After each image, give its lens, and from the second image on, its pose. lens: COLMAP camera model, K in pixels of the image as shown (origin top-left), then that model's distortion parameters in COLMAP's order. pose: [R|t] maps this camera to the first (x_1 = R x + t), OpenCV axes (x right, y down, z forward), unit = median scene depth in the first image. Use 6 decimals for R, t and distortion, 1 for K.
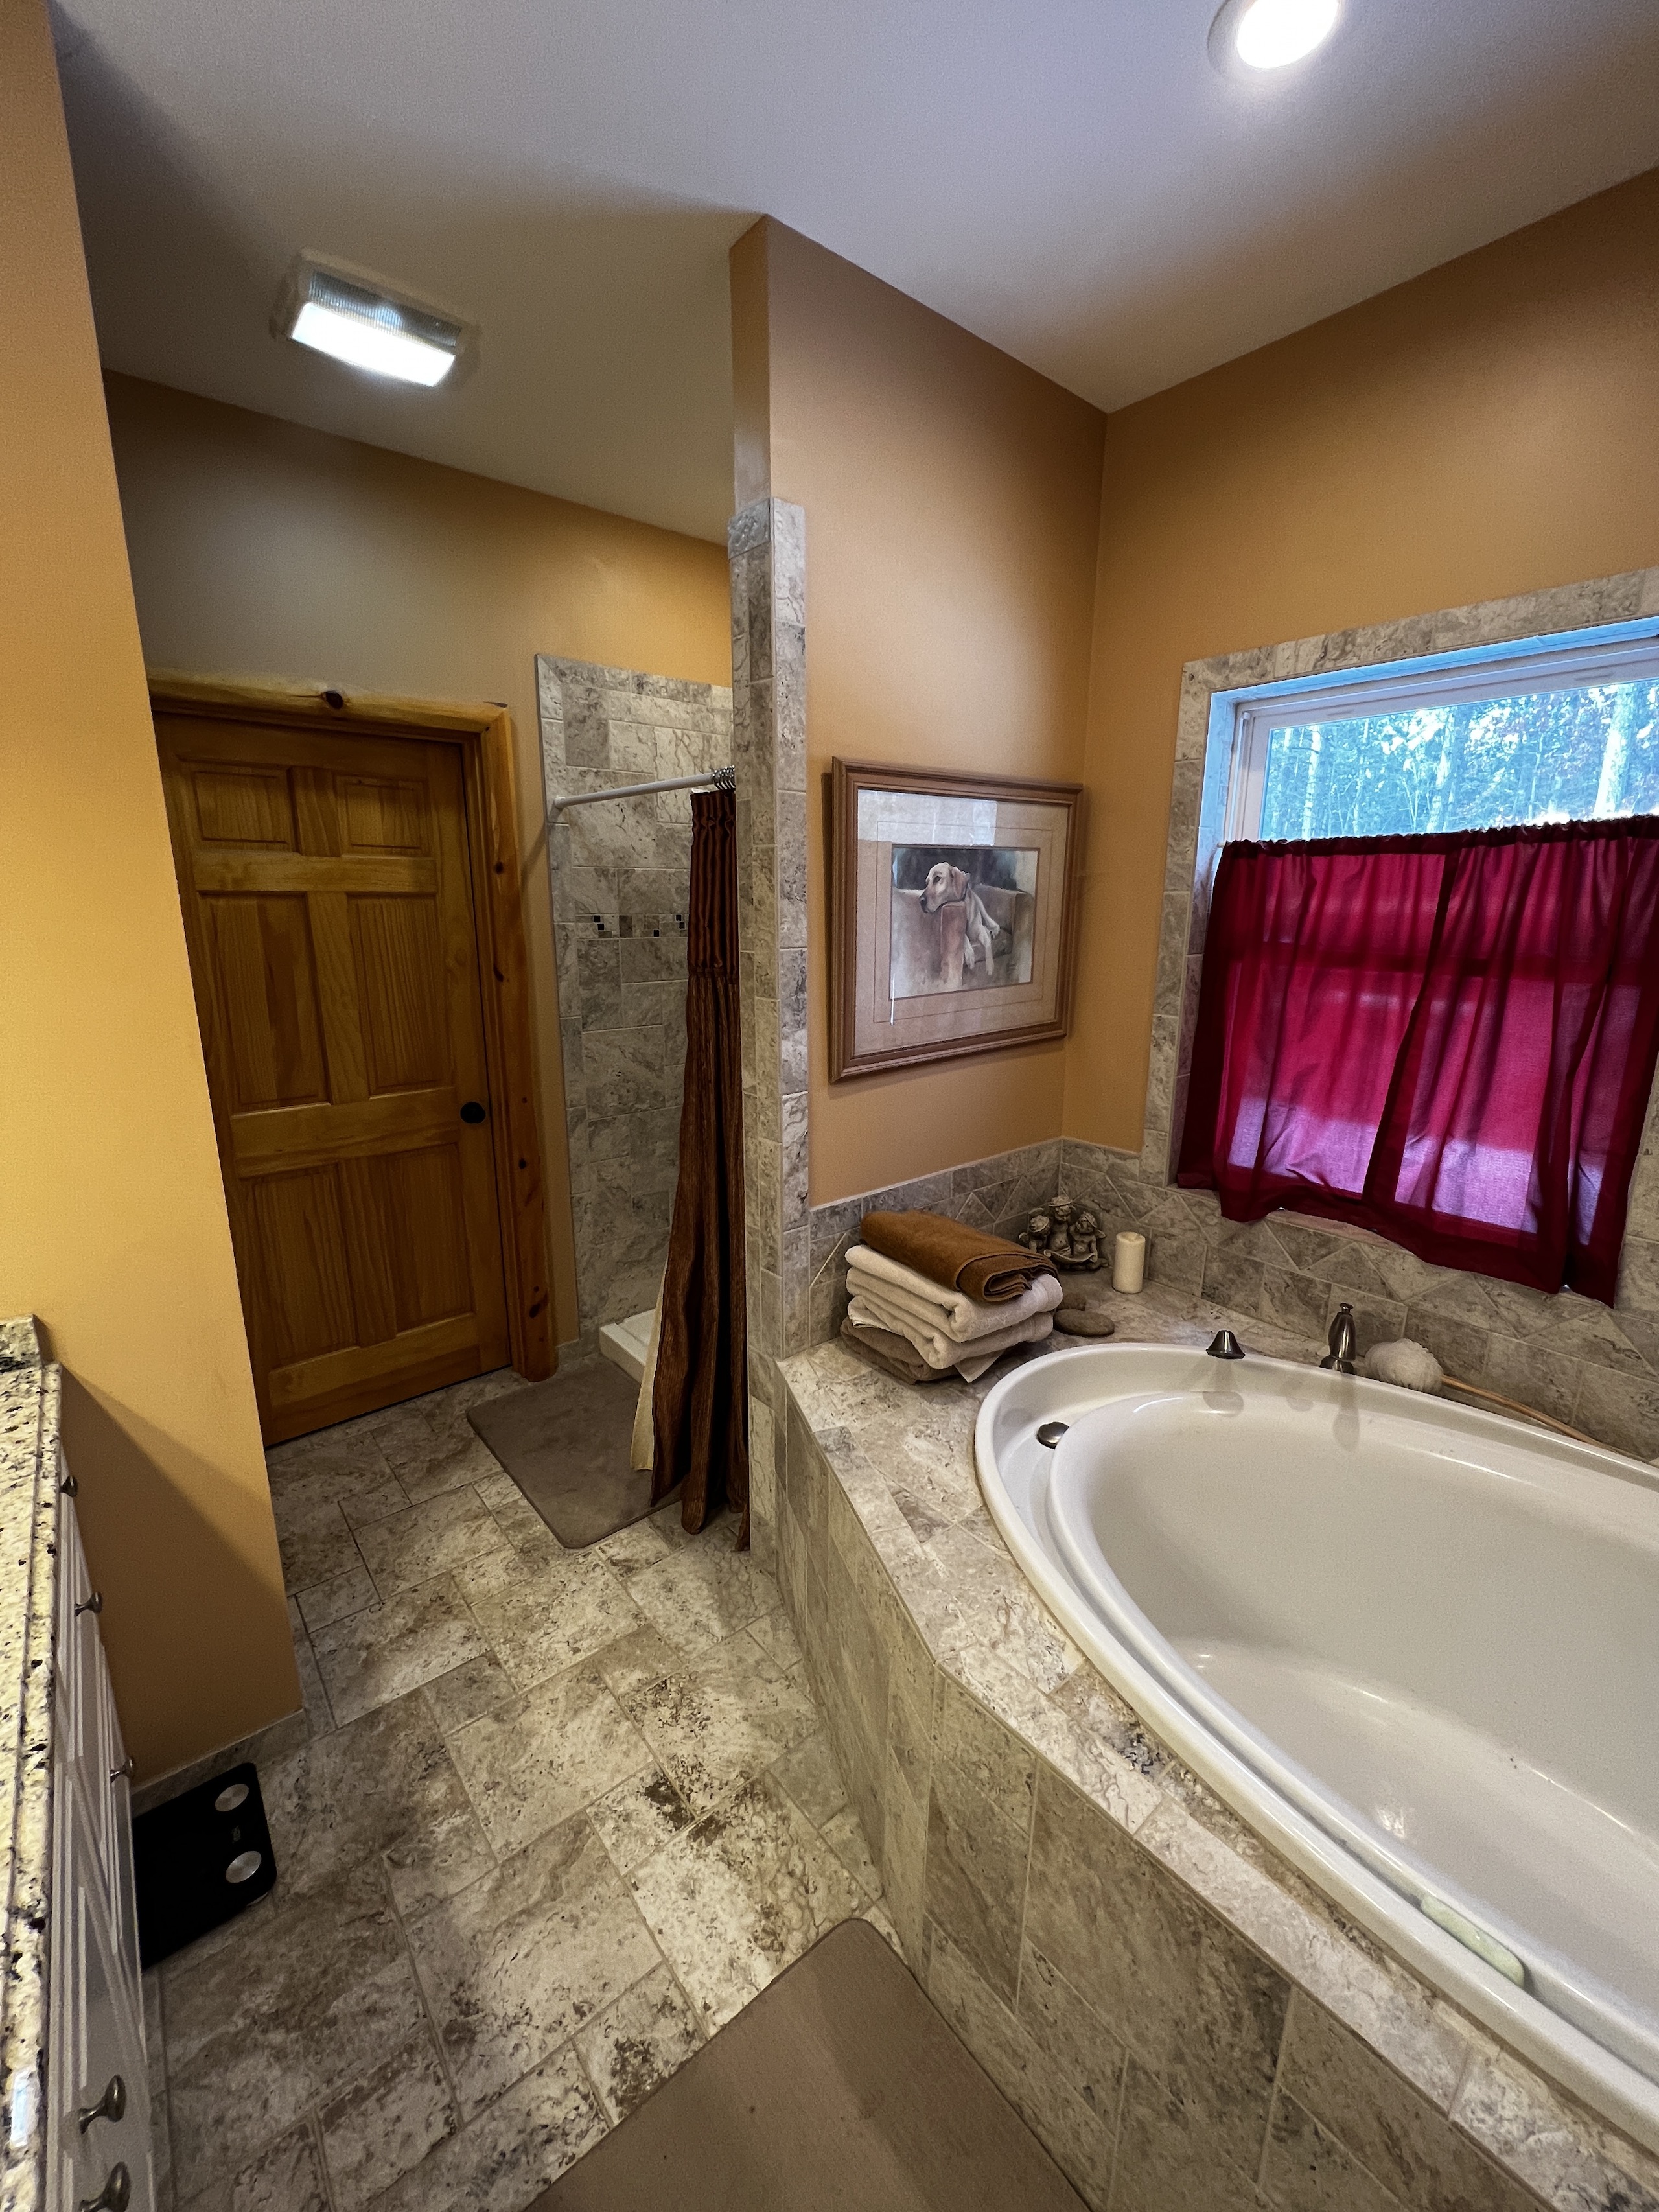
lens RADIAL K [[889.1, 0, 833.1], [0, 889.1, 1100.1], [0, 0, 1]] dist [-0.004406, 0.001943]
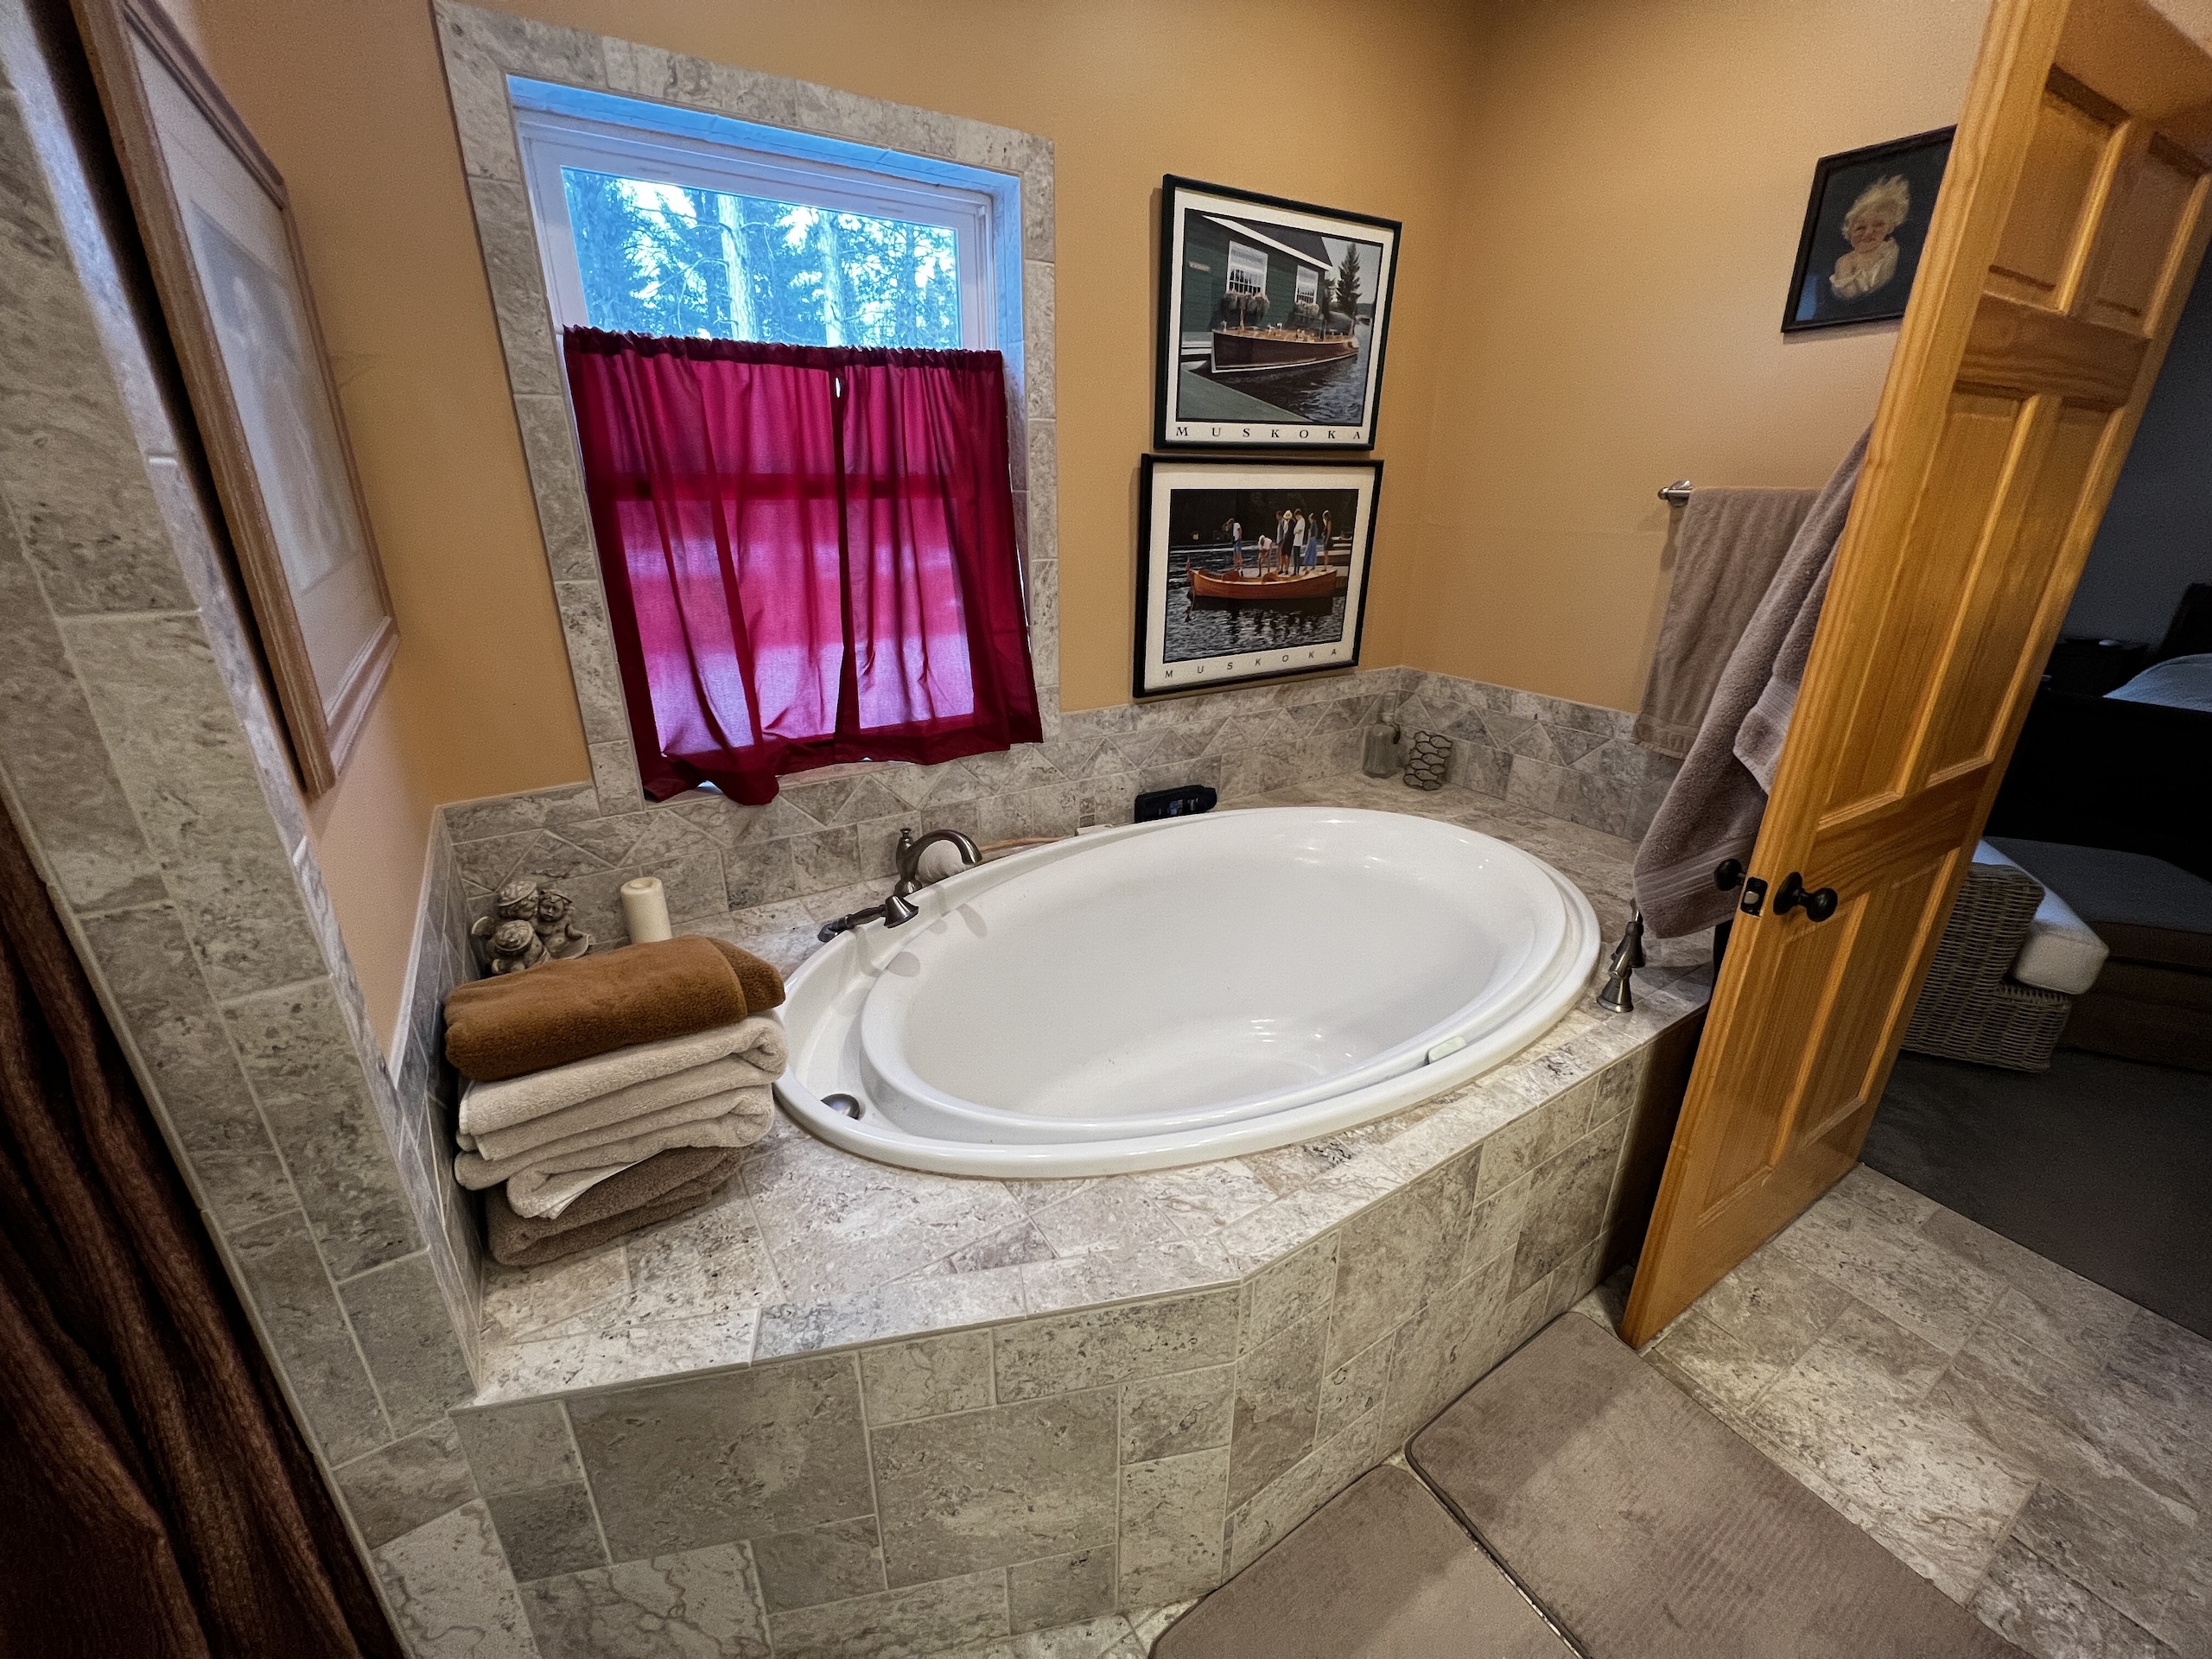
lens RADIAL K [[885.4, 0, 1102.7], [0, 885.4, 821.6], [0, 0, 1]] dist [-0.002003, 0.000924]
pose [[0.132069, -0.360266, 0.923453, -0.402690], [0.217772, 0.919398, 0.327539, -0.078296], [-0.967023, 0.157844, 0.199880, 0.644794]]
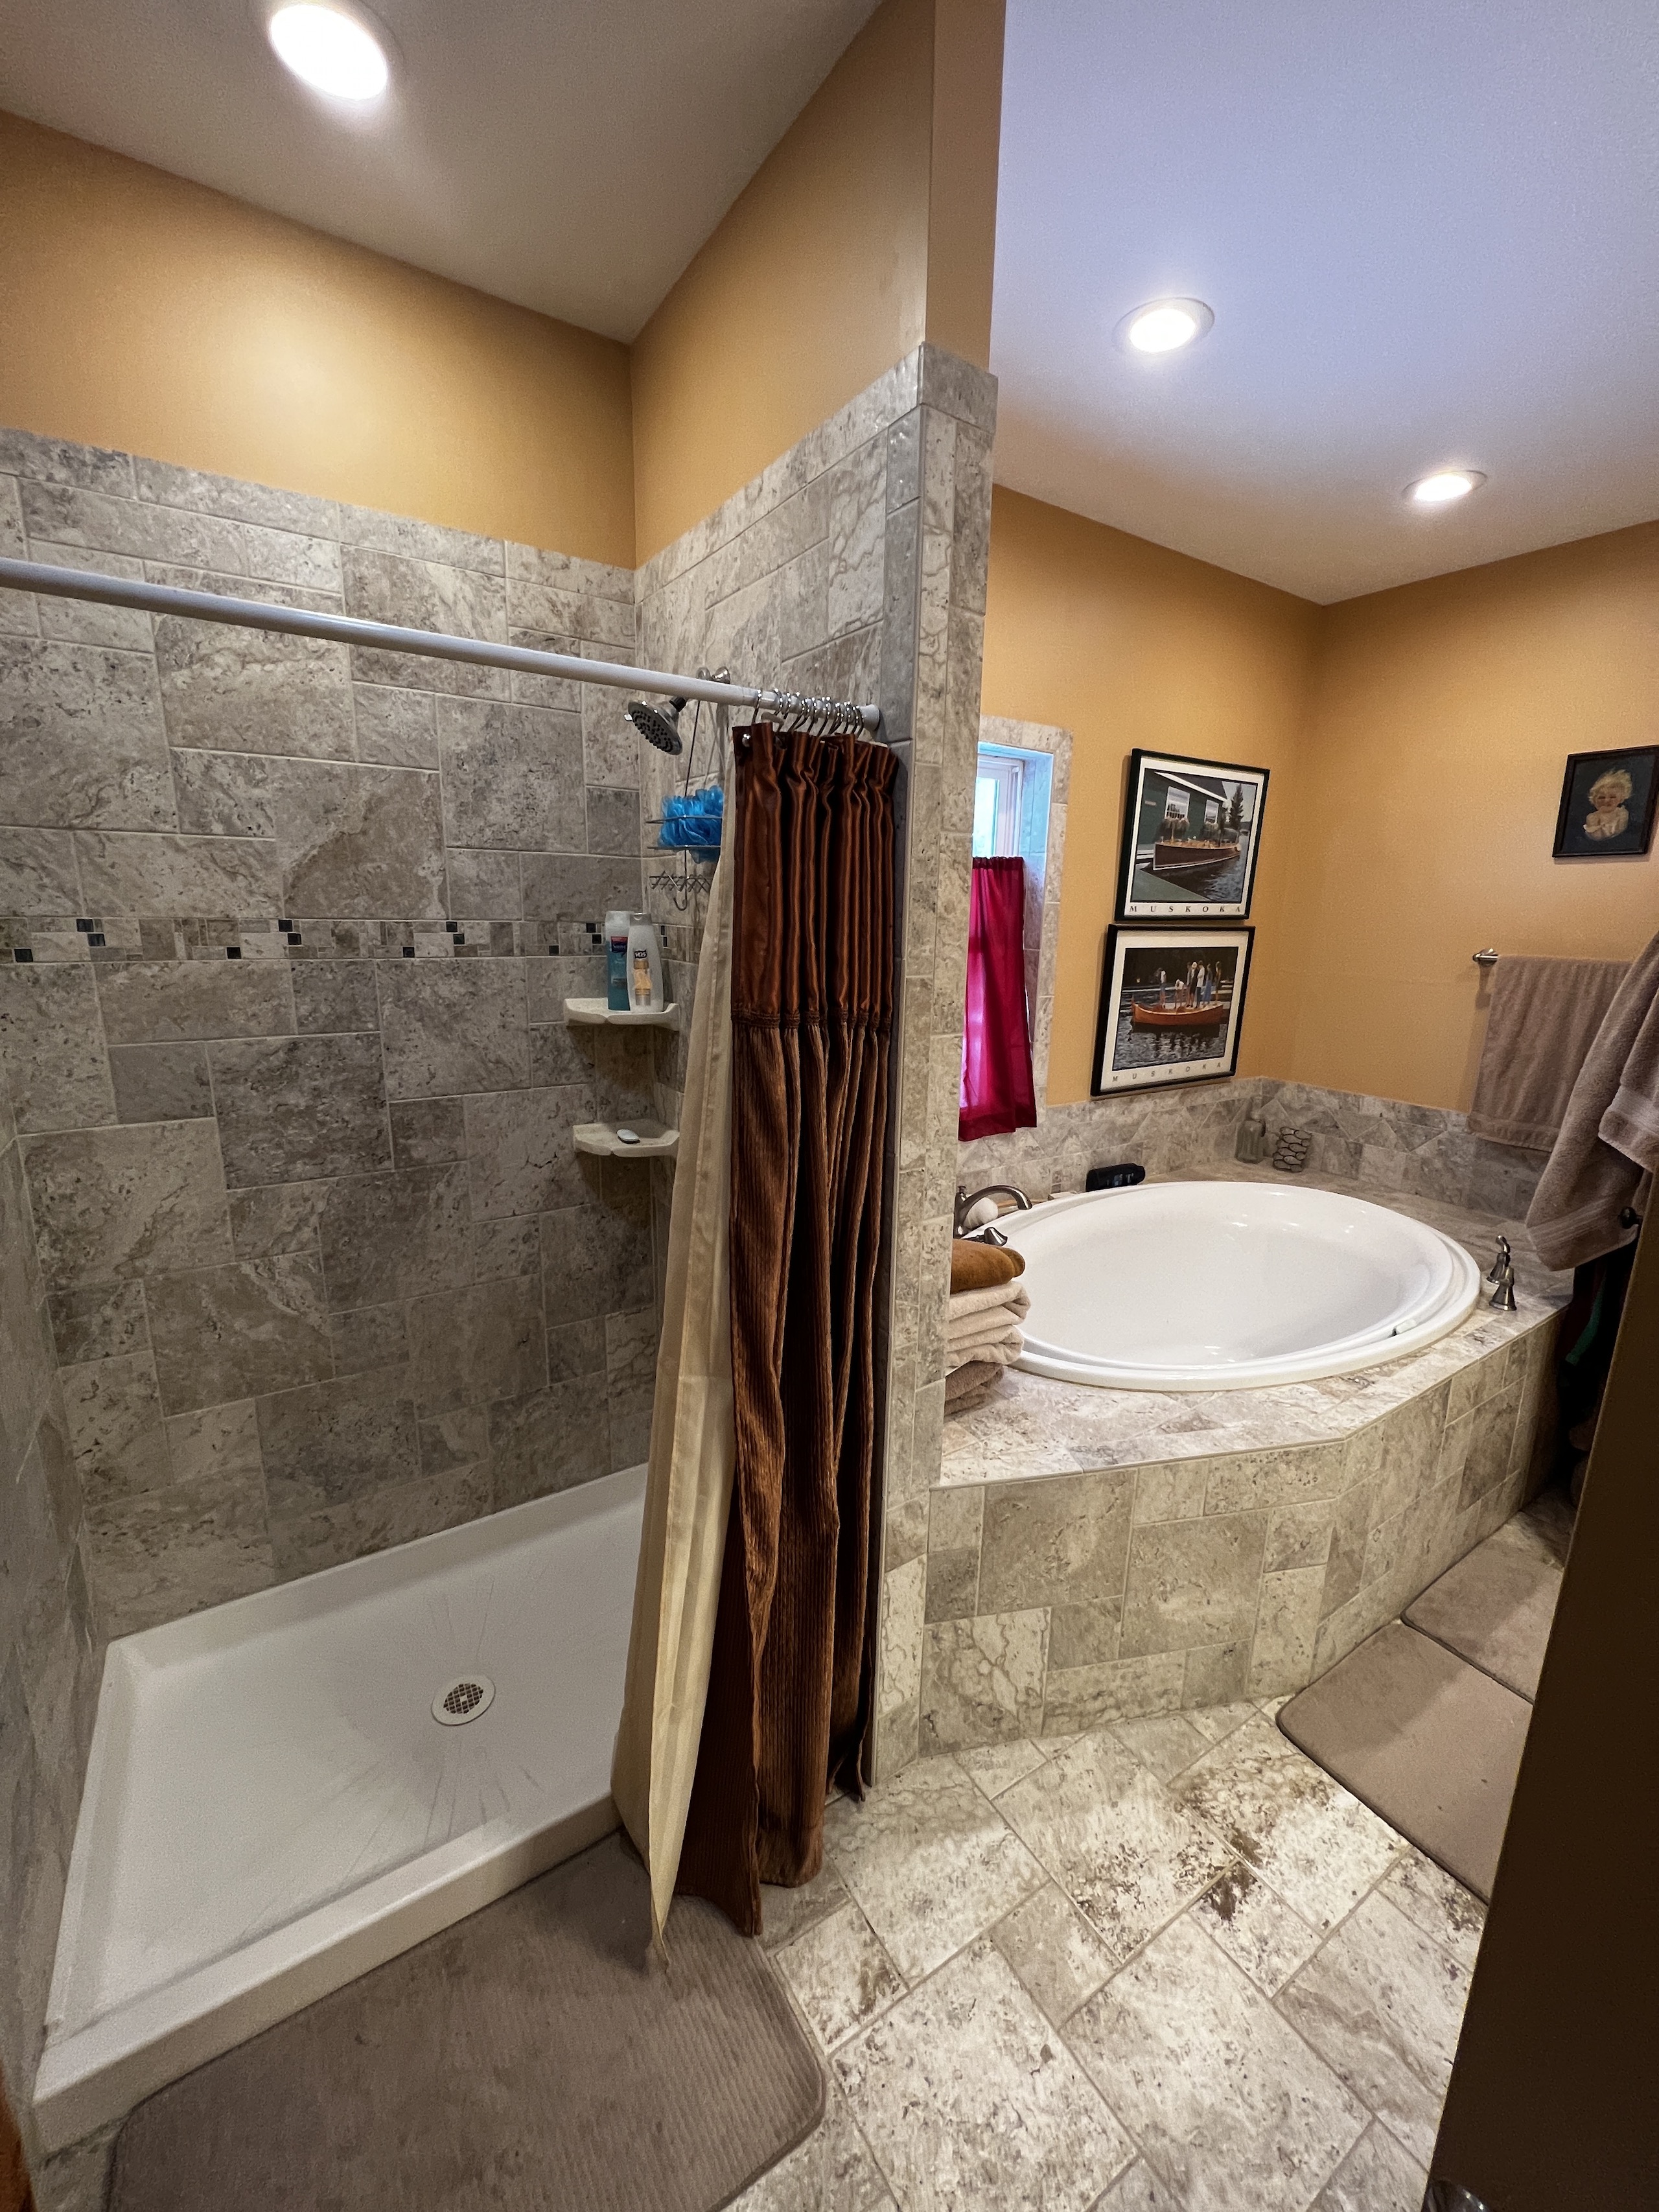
lens RADIAL K [[889.1, 0, 839.0], [0, 889.1, 1101.4], [0, 0, 1]] dist [-0.004406, 0.001943]
pose [[0.115205, -0.216790, 0.969397, -0.921237], [0.202008, 0.960615, 0.190819, -0.246099], [-0.972584, 0.173842, 0.154461, 1.080781]]
